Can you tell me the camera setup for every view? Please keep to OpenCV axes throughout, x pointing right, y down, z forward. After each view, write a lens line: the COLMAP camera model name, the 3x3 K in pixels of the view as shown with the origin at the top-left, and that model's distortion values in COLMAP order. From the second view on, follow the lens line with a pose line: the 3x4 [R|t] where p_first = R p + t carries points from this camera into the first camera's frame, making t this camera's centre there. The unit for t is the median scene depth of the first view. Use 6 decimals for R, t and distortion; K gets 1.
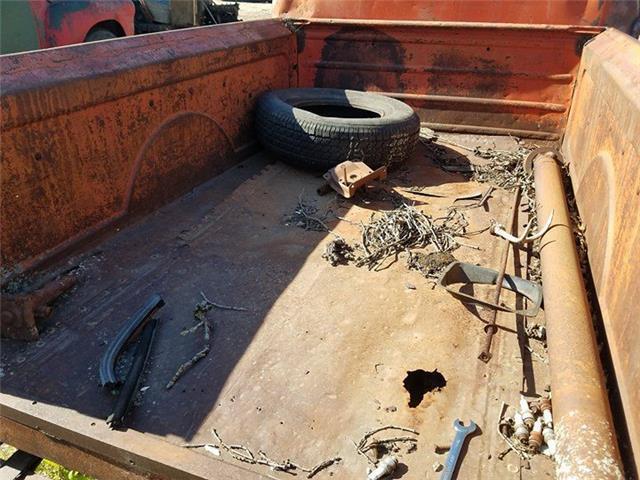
lens RADIAL K [[492.0, 0, 315.3], [0, 492.0, 243.4], [0, 0, 1]] dist [0.149516, -0.218052]
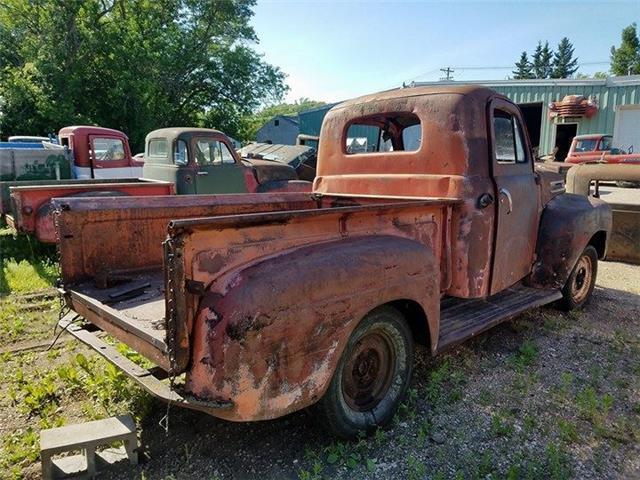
lens RADIAL K [[492.0, 0, 315.3], [0, 492.0, 243.4], [0, 0, 1]] dist [0.149516, -0.218052]
pose [[0.894601, 0.062342, -0.442496, 0.877227], [-0.206113, 0.936164, -0.284808, 0.262303], [0.396493, 0.345993, 0.850342, -0.512083]]
